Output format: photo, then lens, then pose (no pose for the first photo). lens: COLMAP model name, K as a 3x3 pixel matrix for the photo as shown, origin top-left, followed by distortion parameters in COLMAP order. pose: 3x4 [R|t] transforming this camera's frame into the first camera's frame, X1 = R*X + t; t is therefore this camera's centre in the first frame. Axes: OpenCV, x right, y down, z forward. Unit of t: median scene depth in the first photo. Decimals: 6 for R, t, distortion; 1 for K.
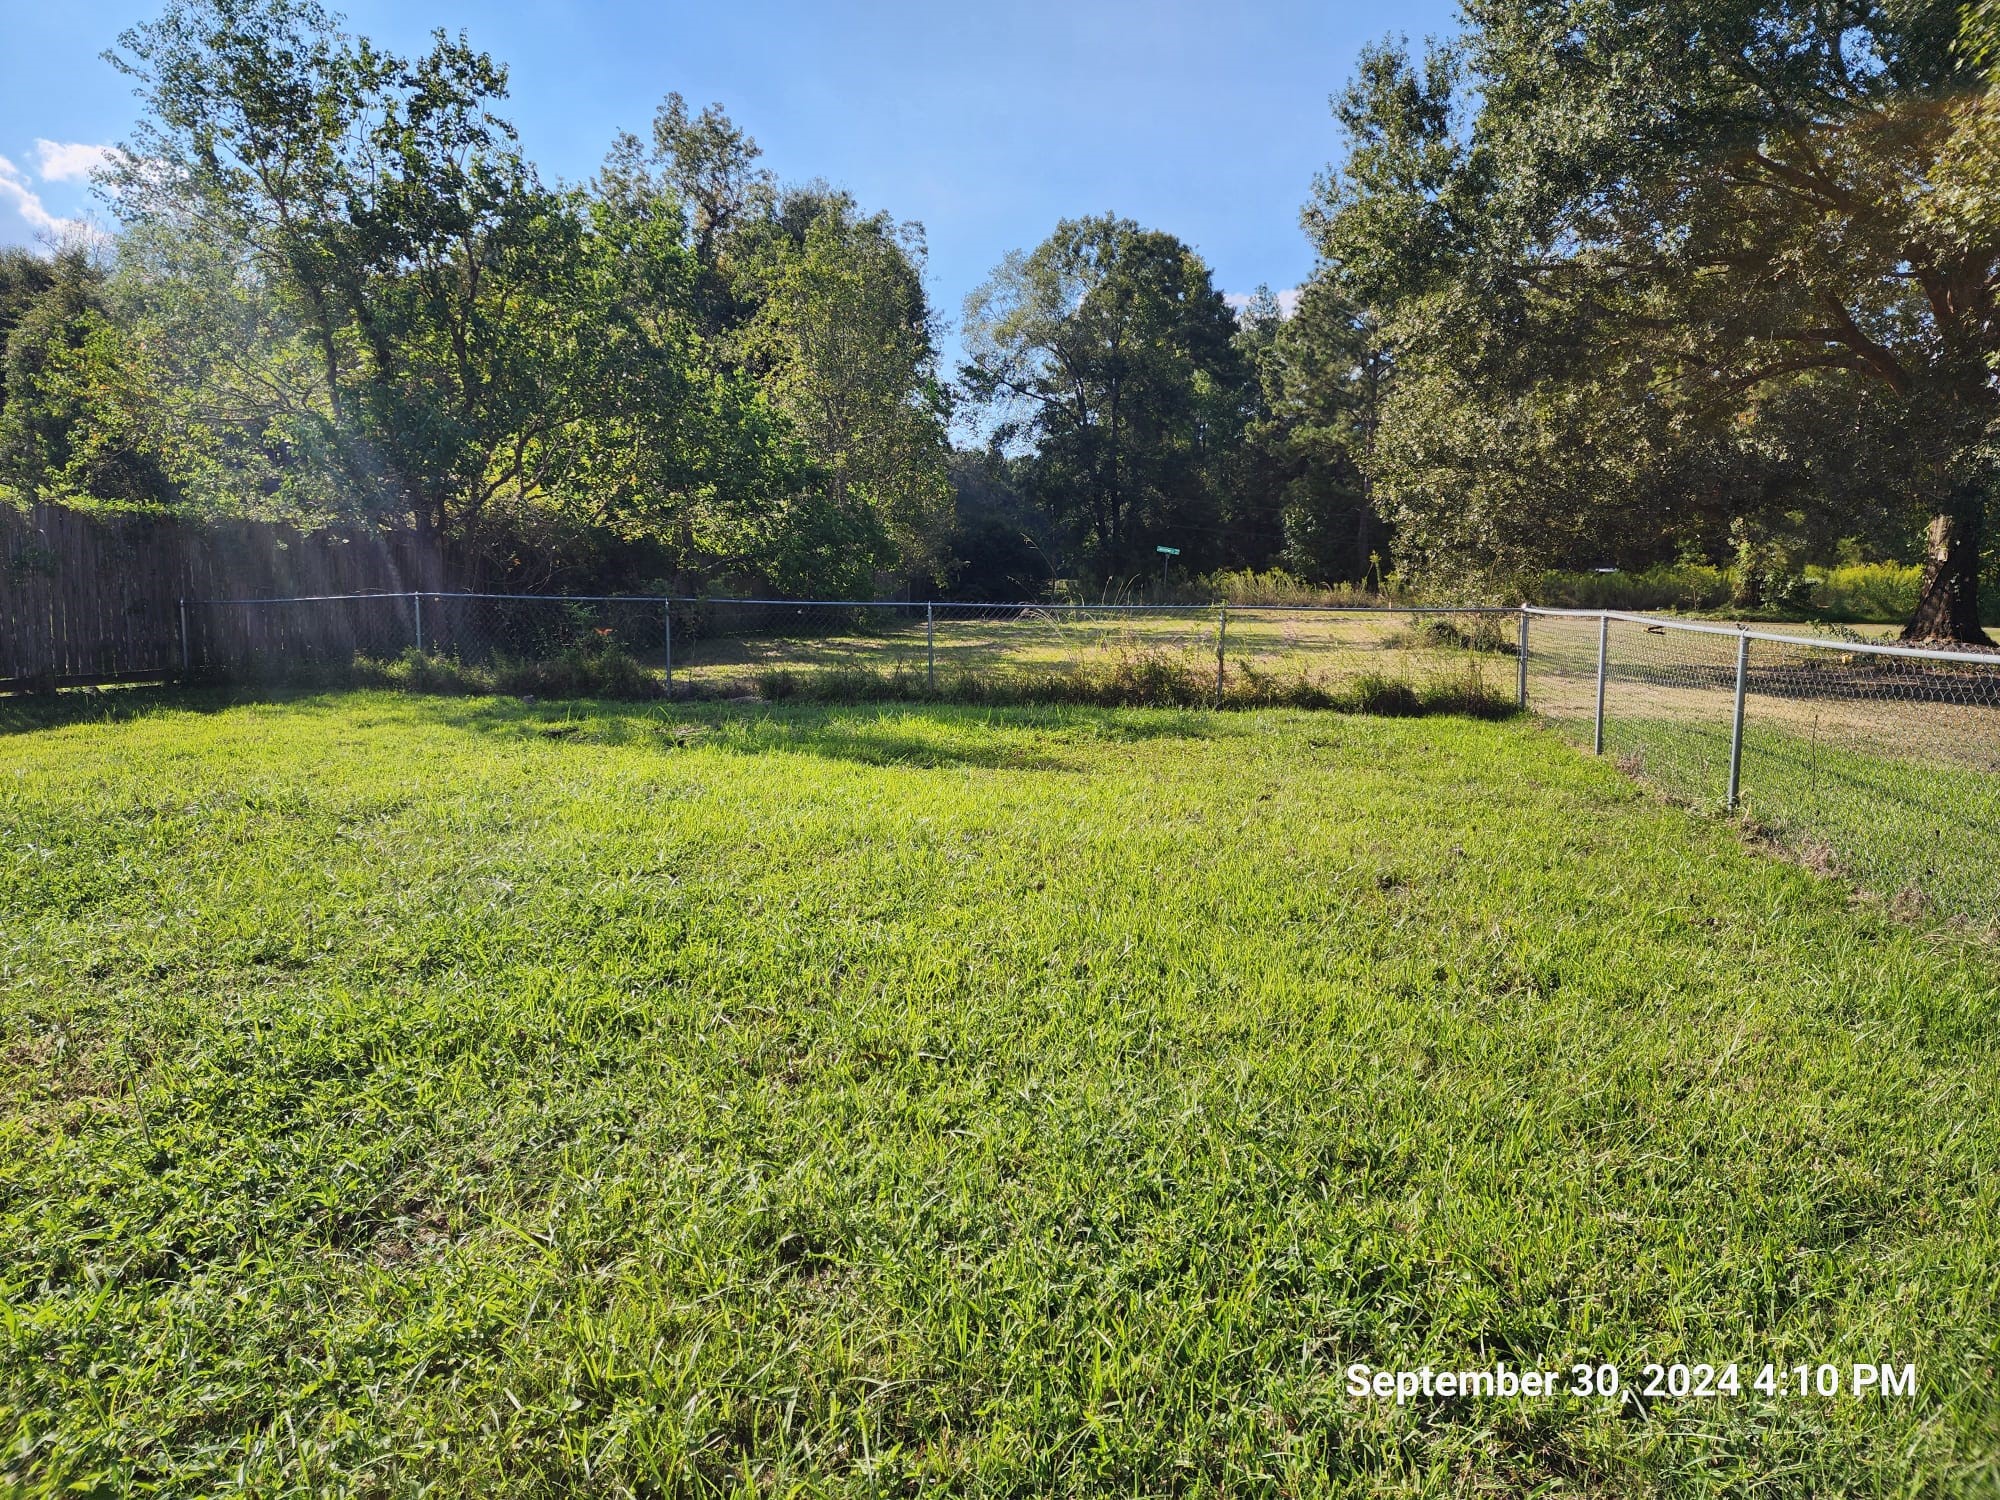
lens RADIAL K [[1344.6, 0, 1000.0], [0, 1344.6, 750.0], [0, 0, 1]] dist [0.084781, -0.081614]
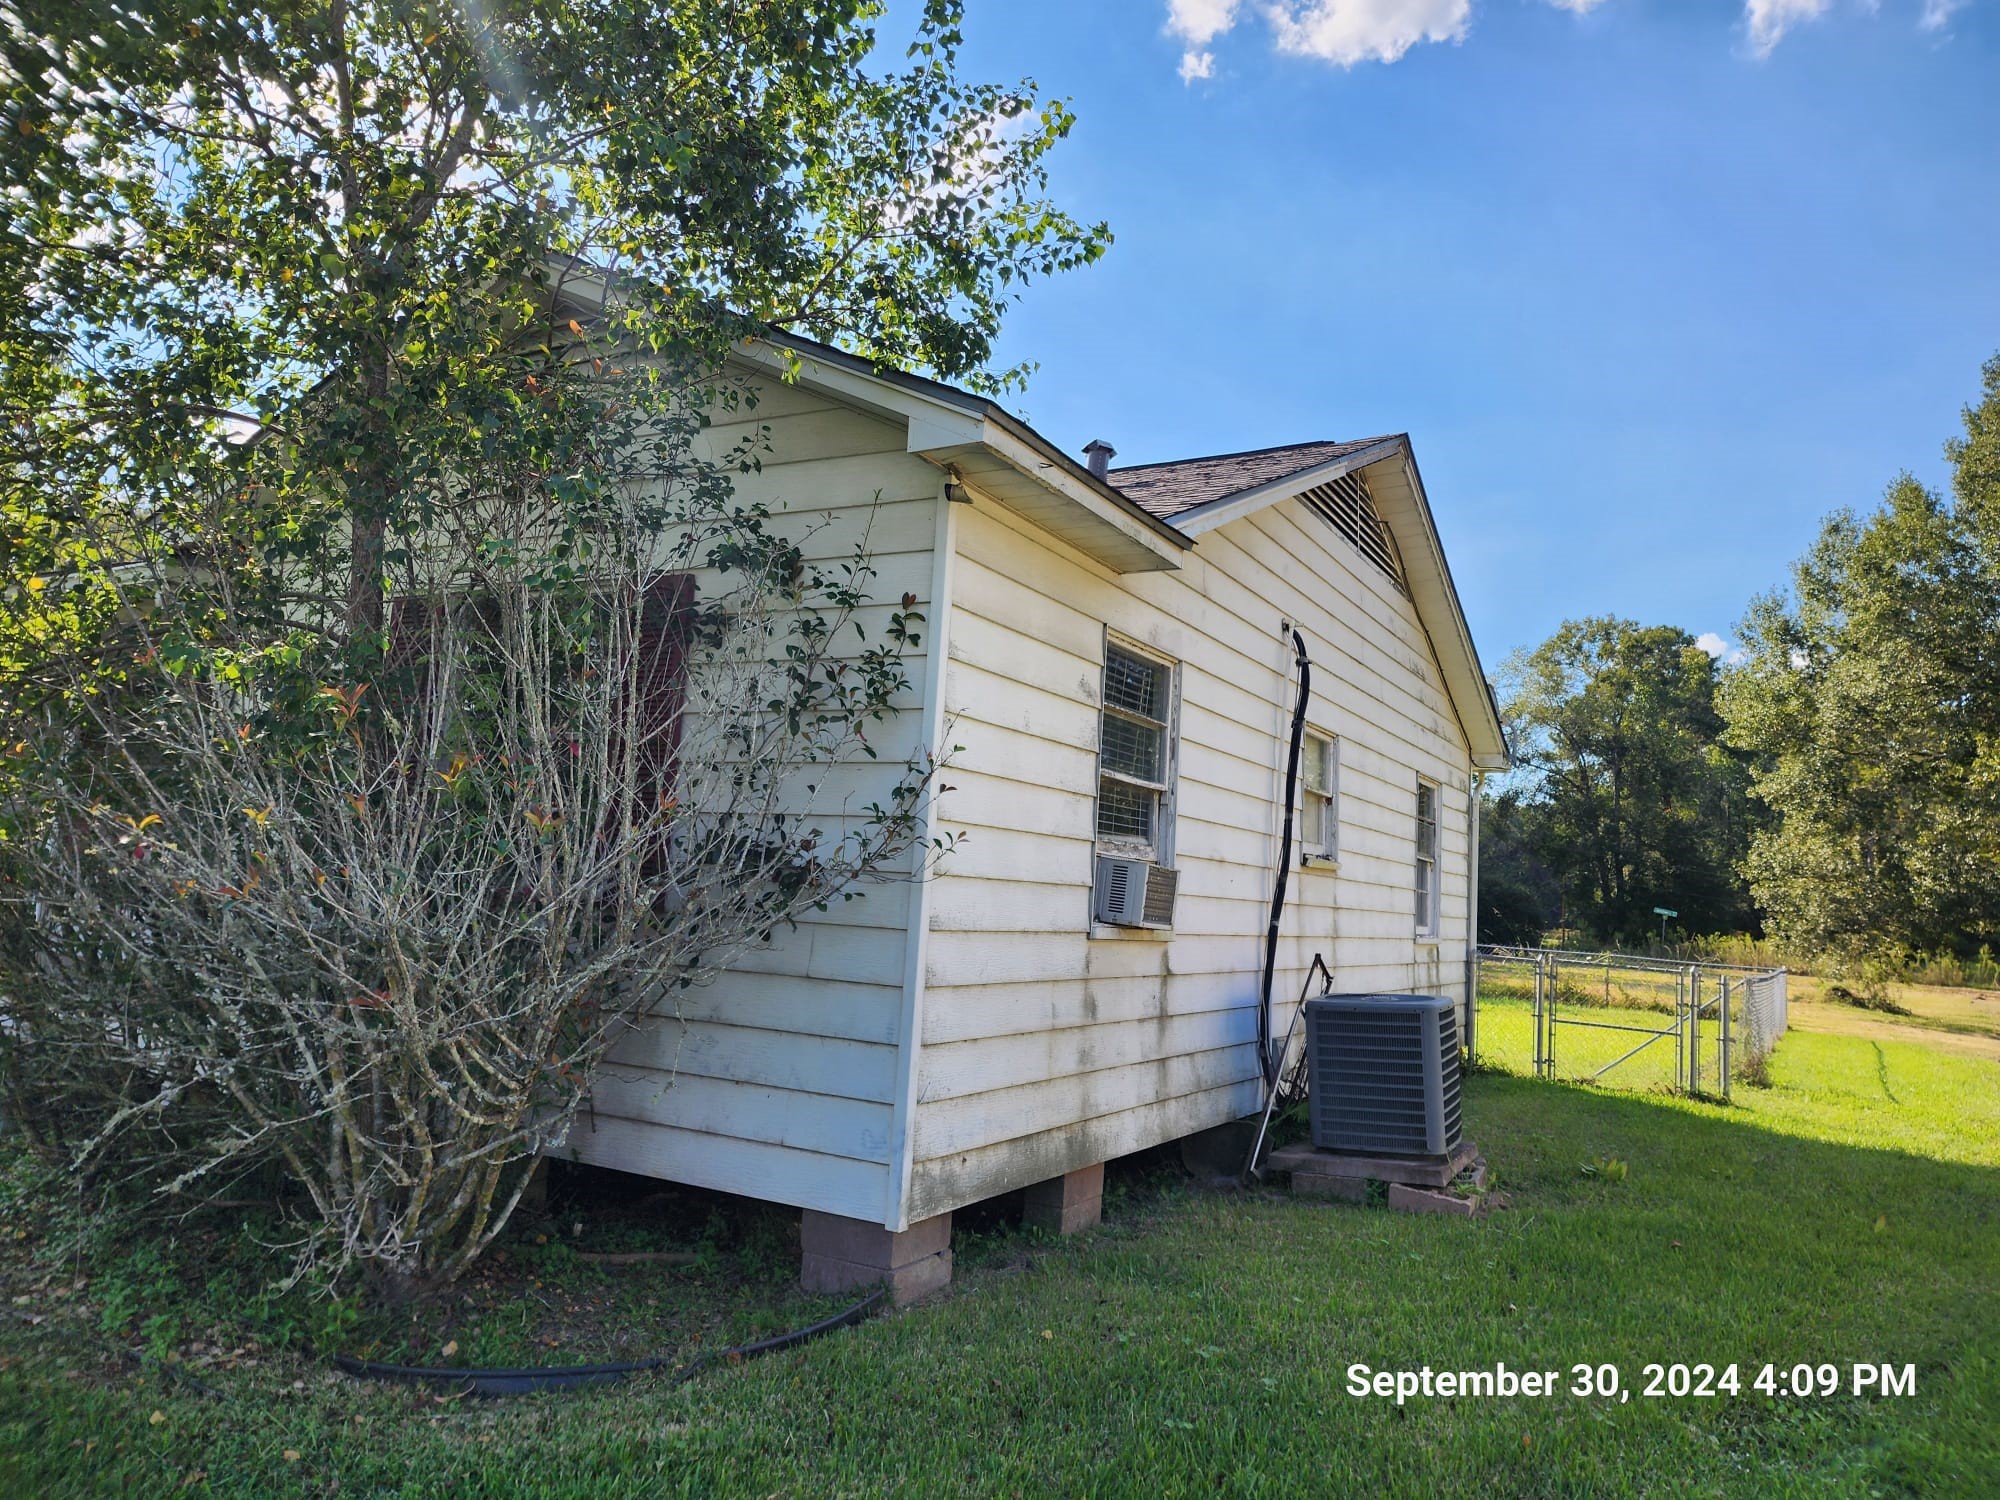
lens RADIAL K [[1344.6, 0, 1000.0], [0, 1344.6, 750.0], [0, 0, 1]] dist [0.084781, -0.081614]
pose [[0.934709, 0.009317, -0.355293, 0.009583], [-0.094884, 0.969916, -0.224189, 0.021210], [0.342516, 0.243263, 0.907472, -0.194273]]
